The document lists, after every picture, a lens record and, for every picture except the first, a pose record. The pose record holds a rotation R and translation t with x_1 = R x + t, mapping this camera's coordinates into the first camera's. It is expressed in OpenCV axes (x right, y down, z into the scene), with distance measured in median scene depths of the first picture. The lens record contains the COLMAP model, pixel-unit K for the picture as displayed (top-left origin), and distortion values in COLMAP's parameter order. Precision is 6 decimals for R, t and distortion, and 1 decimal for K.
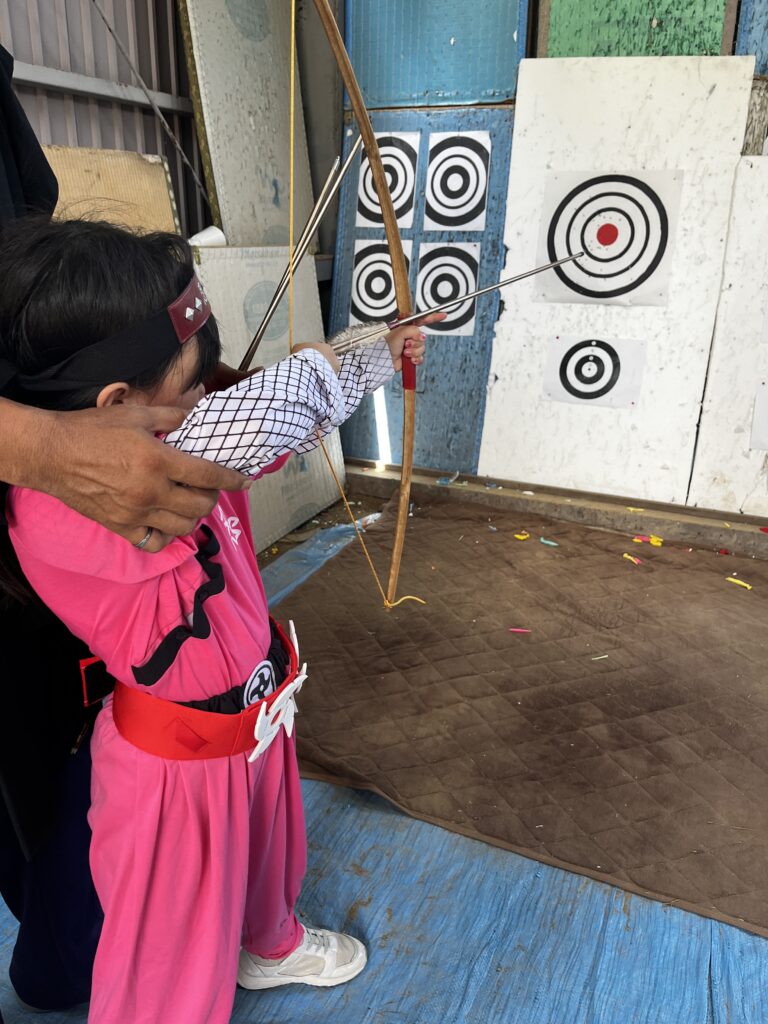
lens RADIAL K [[772.7, 0, 387.7], [0, 772.7, 517.7], [0, 0, 1]] dist [0.071500, -0.102353]
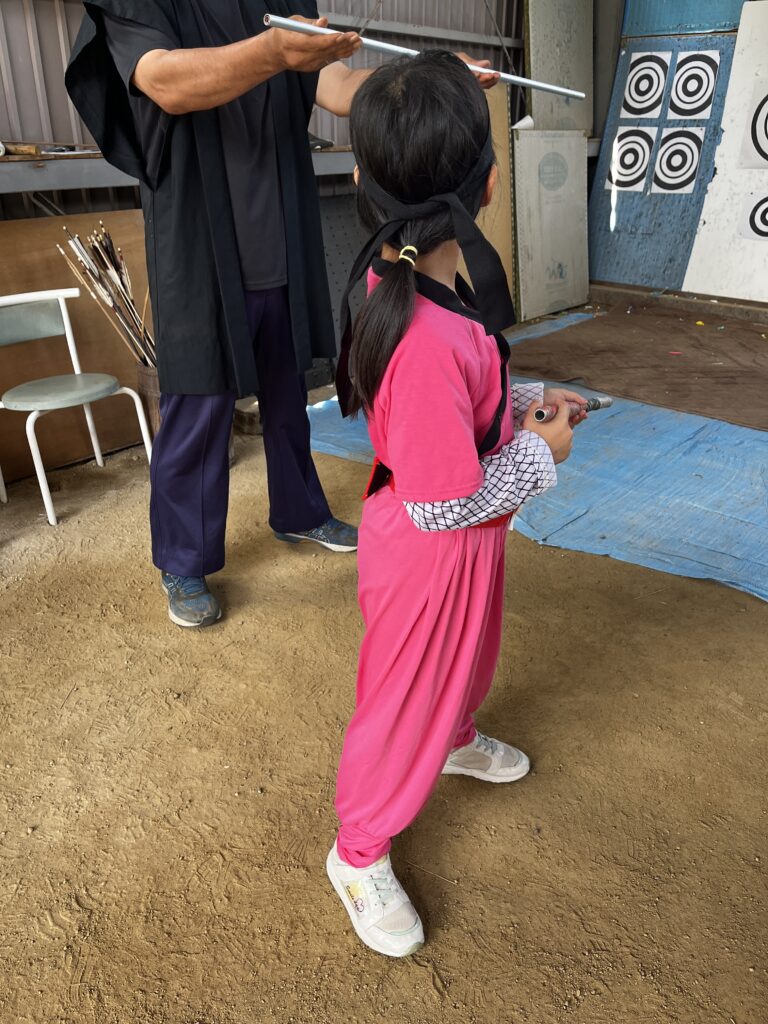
lens RADIAL K [[774.3, 0, 383.6], [0, 774.3, 504.7], [0, 0, 1]] dist [0.095563, -0.140399]
pose [[0.942945, 0.130705, -0.306221, 0.098393], [-0.105027, 0.989534, 0.098955, 0.275037], [0.315950, -0.061148, 0.946803, -0.655025]]
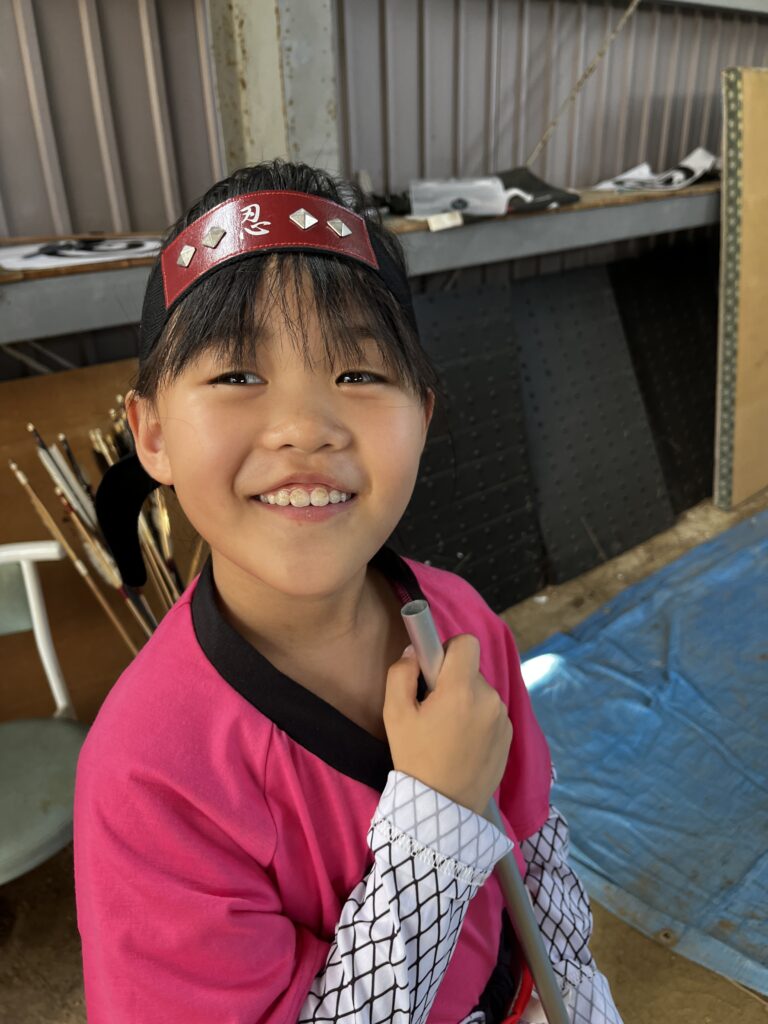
lens RADIAL K [[774.3, 0, 383.6], [0, 774.3, 504.7], [0, 0, 1]] dist [0.095563, -0.140399]
pose [[0.847225, 0.188211, -0.496775, -0.145103], [-0.146851, 0.981671, 0.121475, 0.080197], [0.510533, -0.029965, 0.859336, -0.232280]]
